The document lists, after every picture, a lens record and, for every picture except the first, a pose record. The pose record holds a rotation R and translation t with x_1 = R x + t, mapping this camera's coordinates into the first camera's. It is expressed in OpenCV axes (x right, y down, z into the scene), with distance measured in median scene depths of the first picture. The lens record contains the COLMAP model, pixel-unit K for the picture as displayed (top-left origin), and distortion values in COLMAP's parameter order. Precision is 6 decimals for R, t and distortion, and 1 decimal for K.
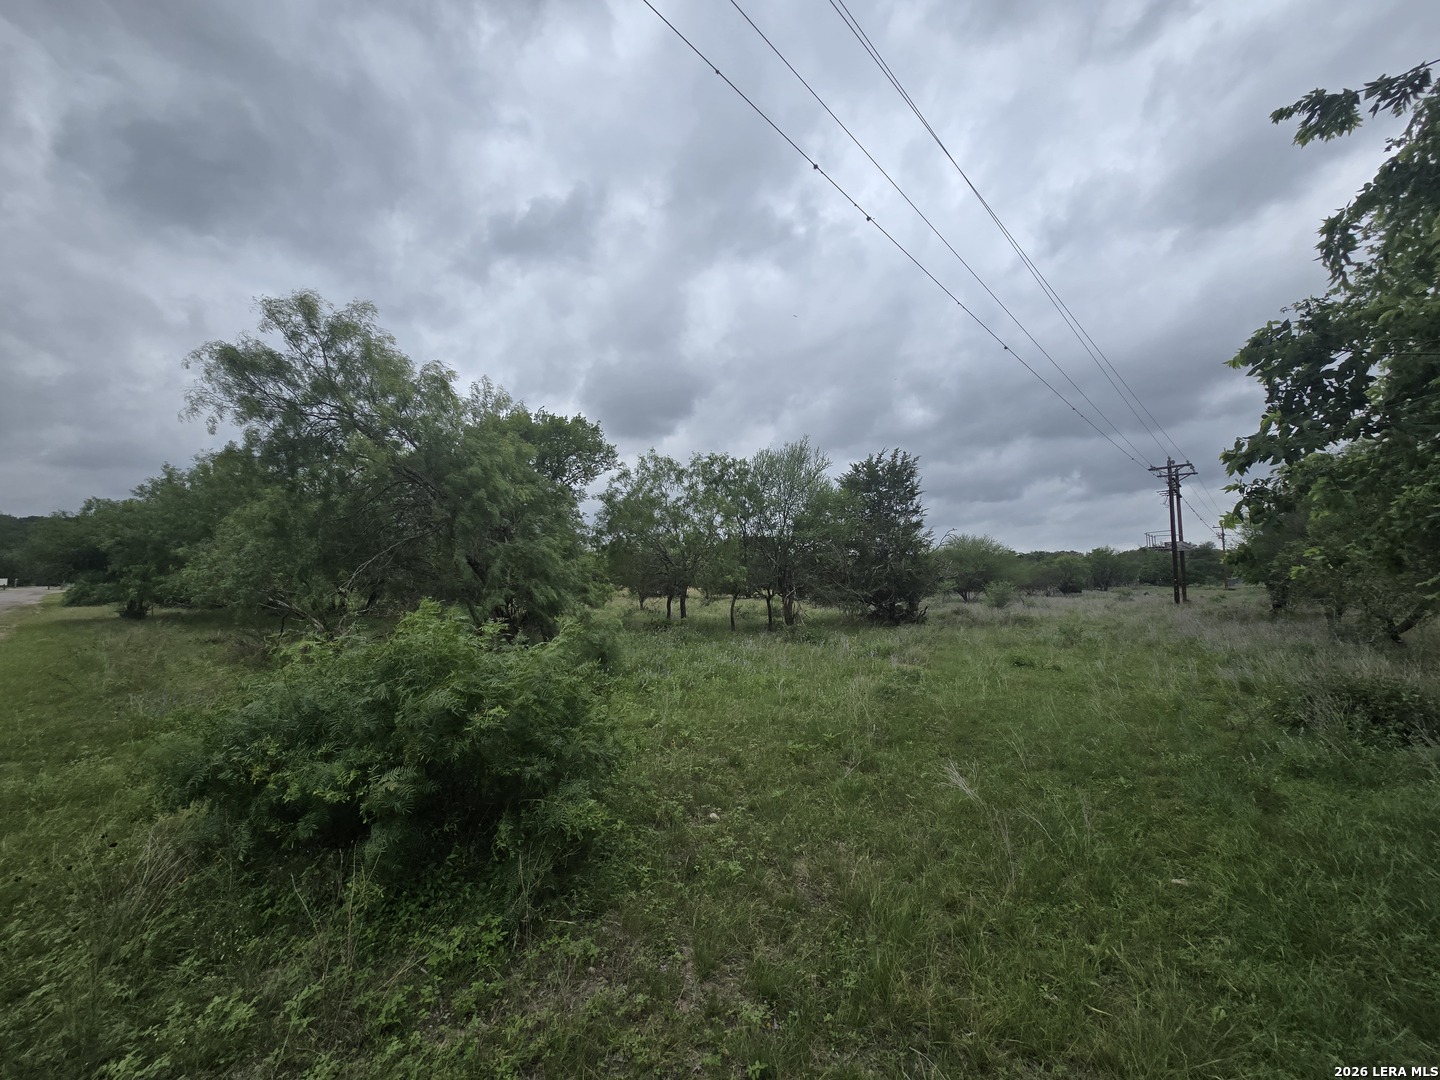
lens RADIAL K [[580.5, 0, 726.6], [0, 580.5, 531.6], [0, 0, 1]] dist [0.003159, 0.000255]
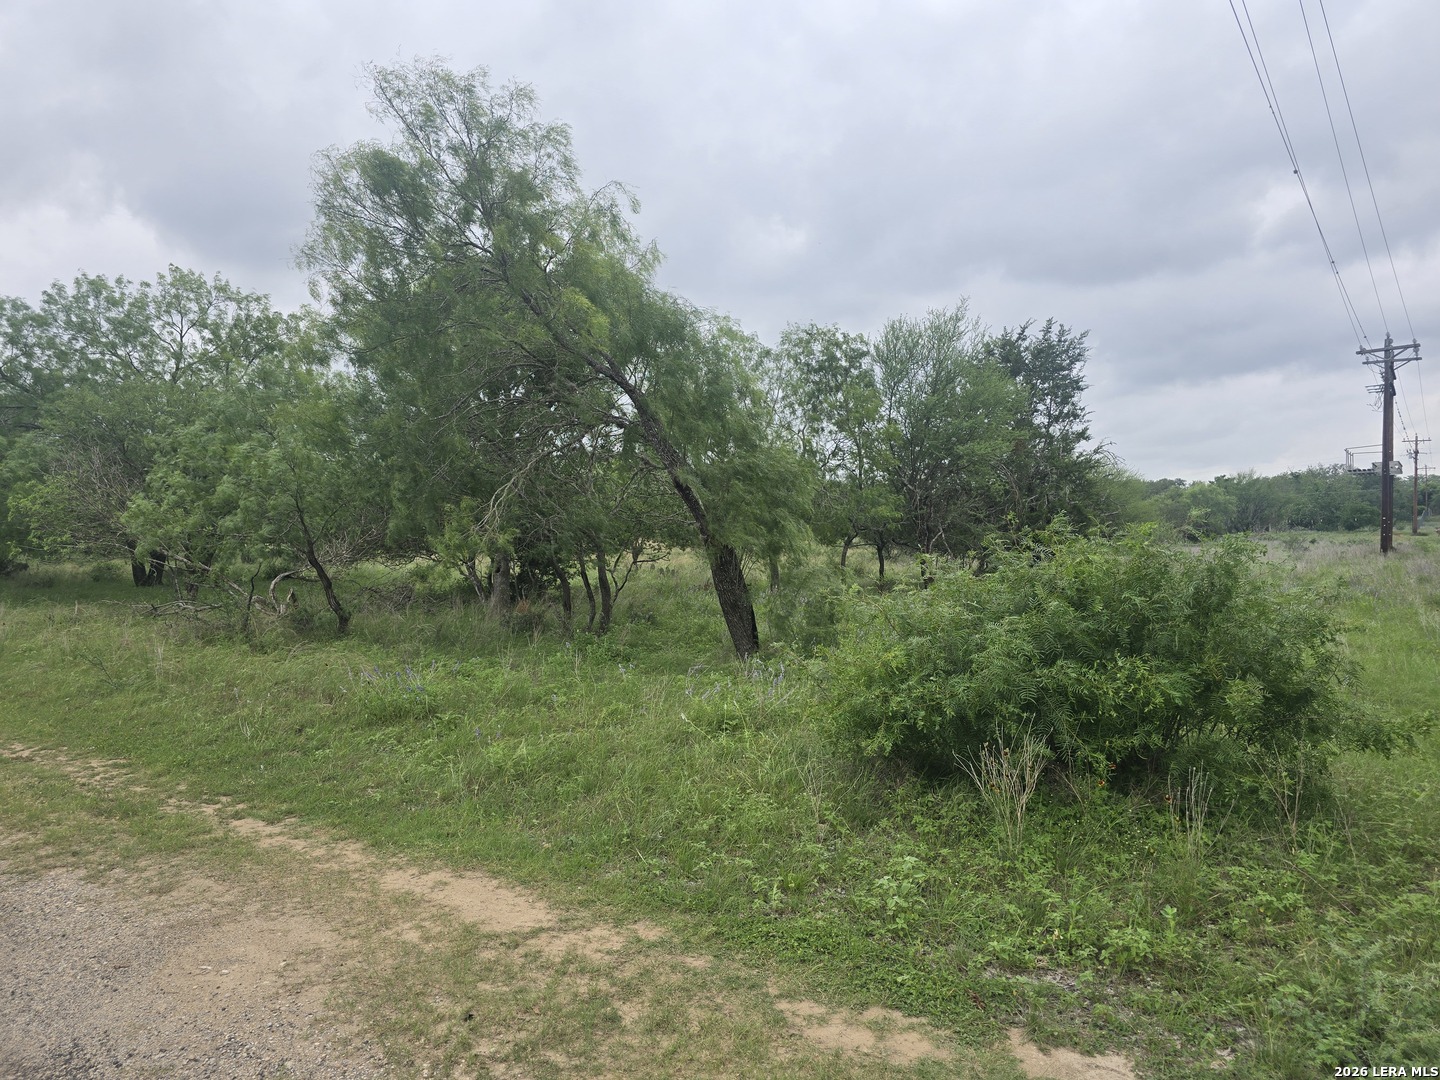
lens RADIAL K [[954.0, 0, 723.9], [0, 954.0, 536.4], [0, 0, 1]] dist [0.049531, -0.028280]
pose [[0.993401, -0.012246, 0.114041, -1.119192], [0.002170, 0.996112, 0.088068, 0.033440], [-0.114676, -0.087240, 0.989565, -0.310724]]
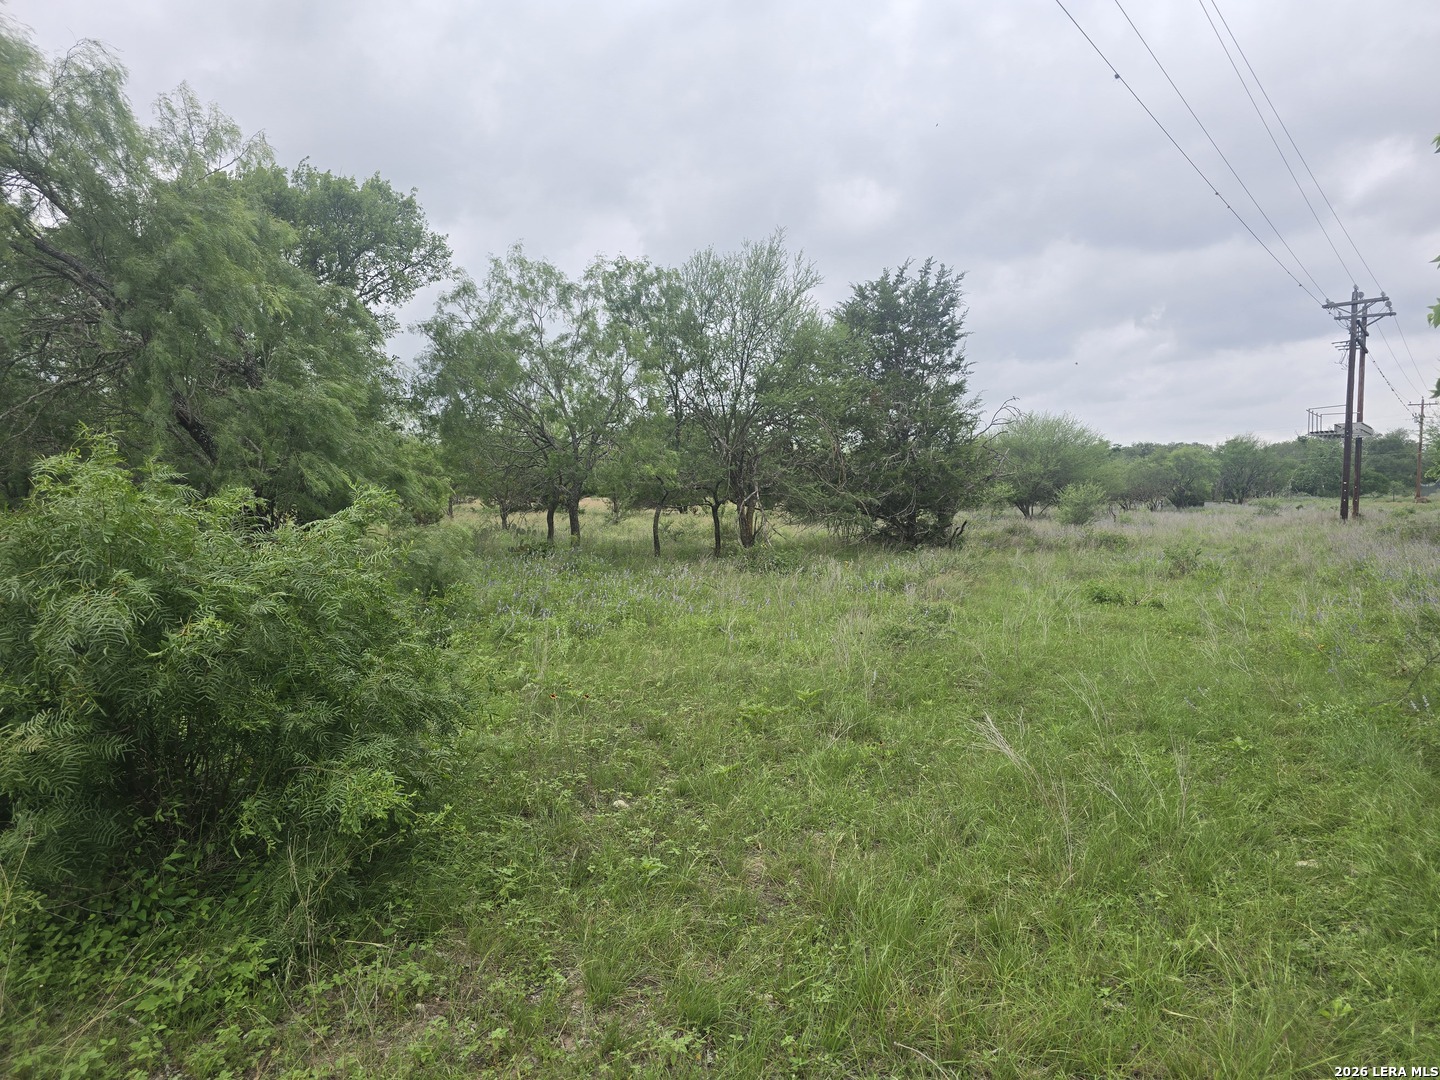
lens RADIAL K [[954.0, 0, 745.9], [0, 954.0, 550.9], [0, 0, 1]] dist [0.049531, -0.028280]
pose [[0.994769, -0.005181, 0.102020, 0.010356], [-0.009737, 0.989356, 0.145188, 0.074814], [-0.101687, -0.145422, 0.984130, 0.002231]]
